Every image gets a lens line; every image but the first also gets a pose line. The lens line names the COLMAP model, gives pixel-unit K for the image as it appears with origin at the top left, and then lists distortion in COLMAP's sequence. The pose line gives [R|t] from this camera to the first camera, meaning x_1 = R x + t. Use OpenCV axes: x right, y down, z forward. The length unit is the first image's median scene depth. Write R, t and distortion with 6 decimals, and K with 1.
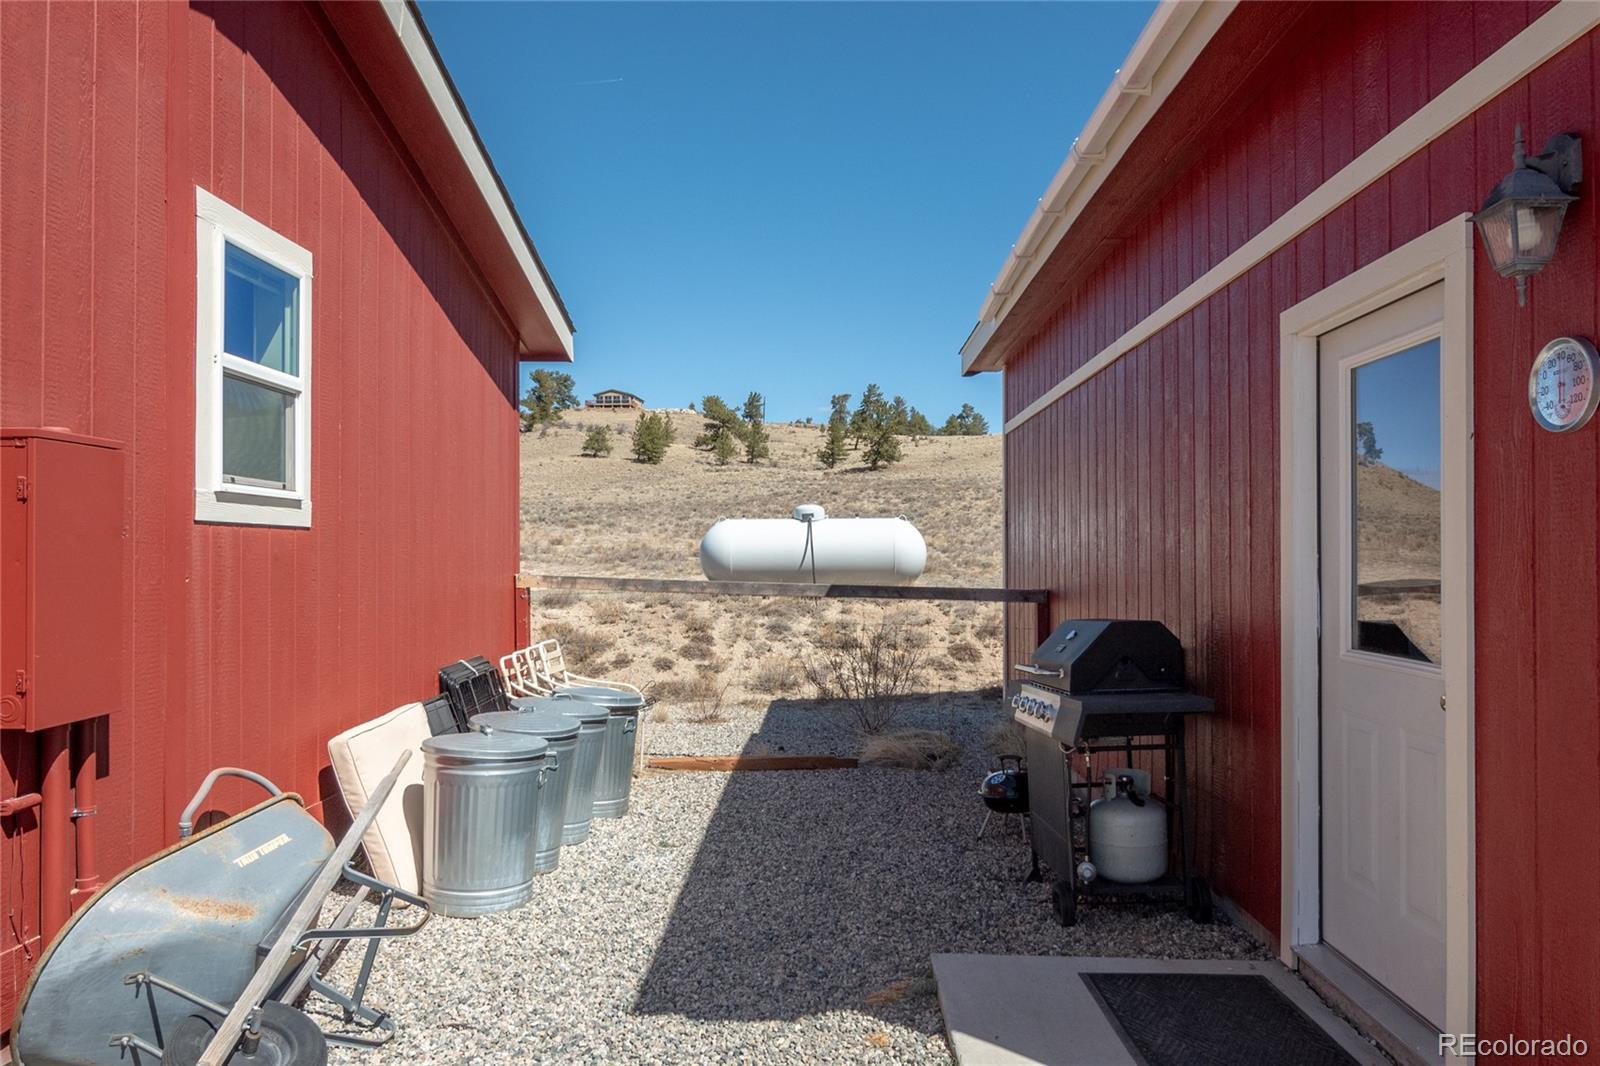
lens RADIAL K [[1107.6, 0, 800.0], [0, 1107.6, 533.0], [0, 0, 1]] dist [0.005171, -0.019884]
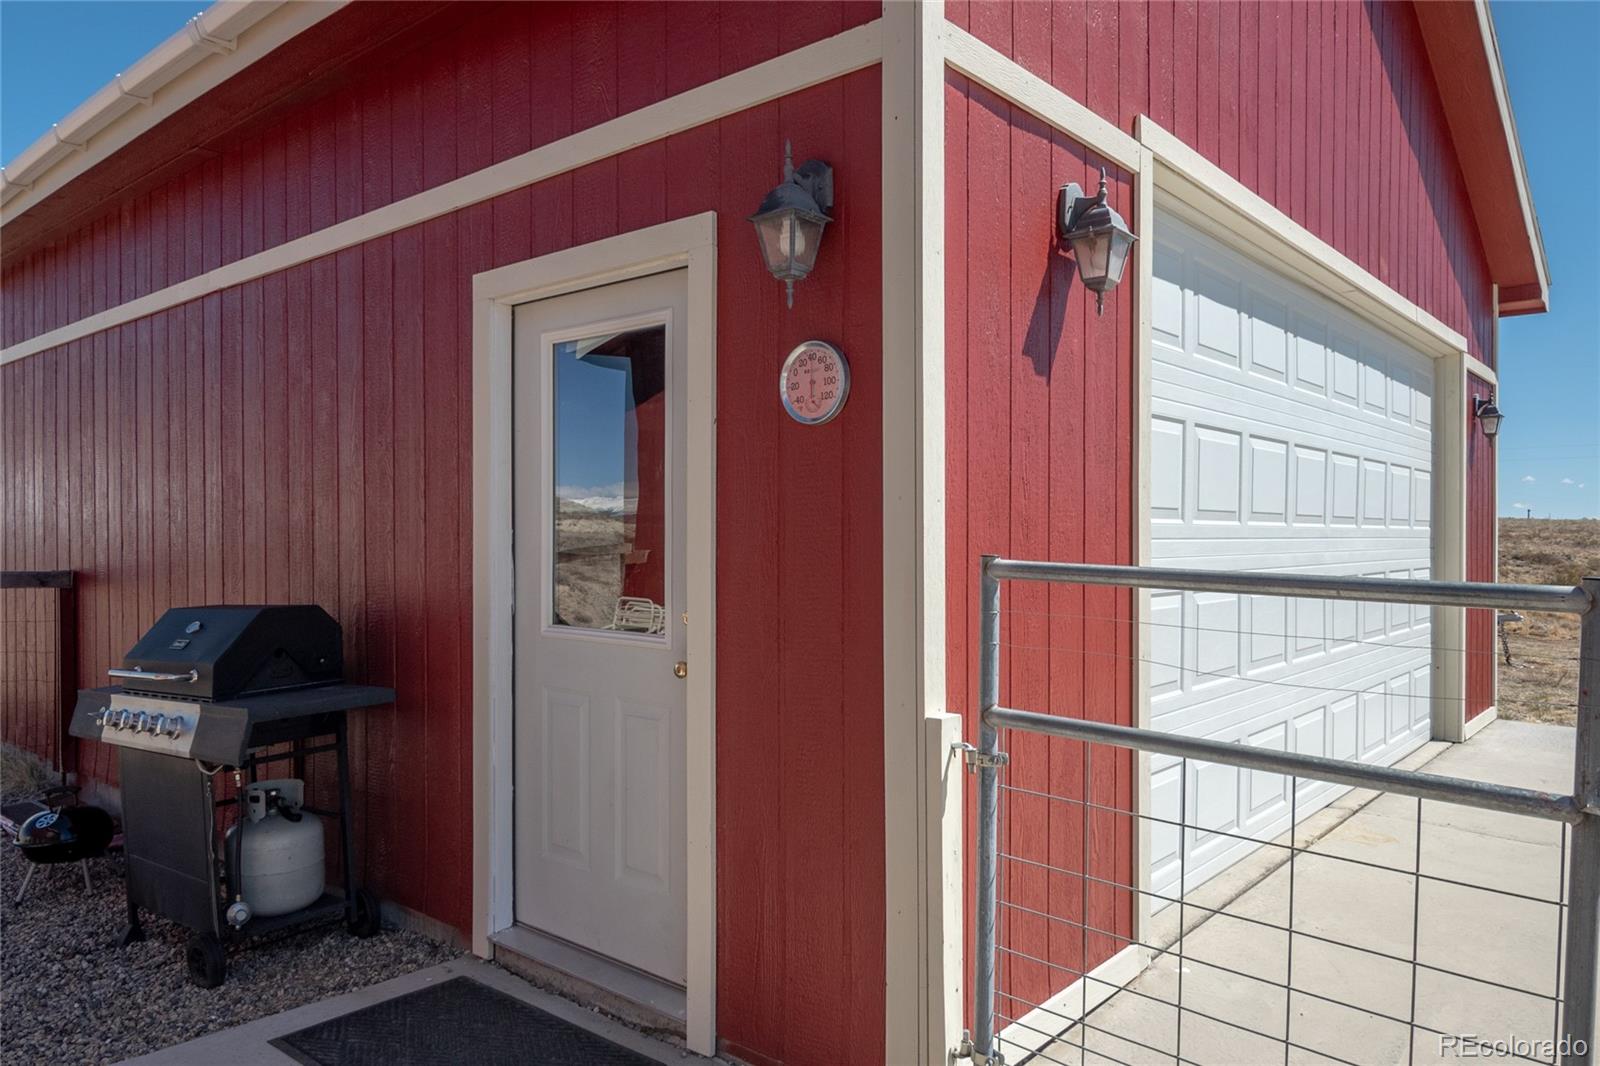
lens RADIAL K [[1107.6, 0, 800.0], [0, 1107.6, 533.0], [0, 0, 1]] dist [0.005171, -0.019884]
pose [[0.629179, 0.002058, 0.777258, -0.118432], [-0.021229, 0.999669, 0.014537, 0.002460], [-0.776970, -0.025646, 0.629015, 0.168160]]
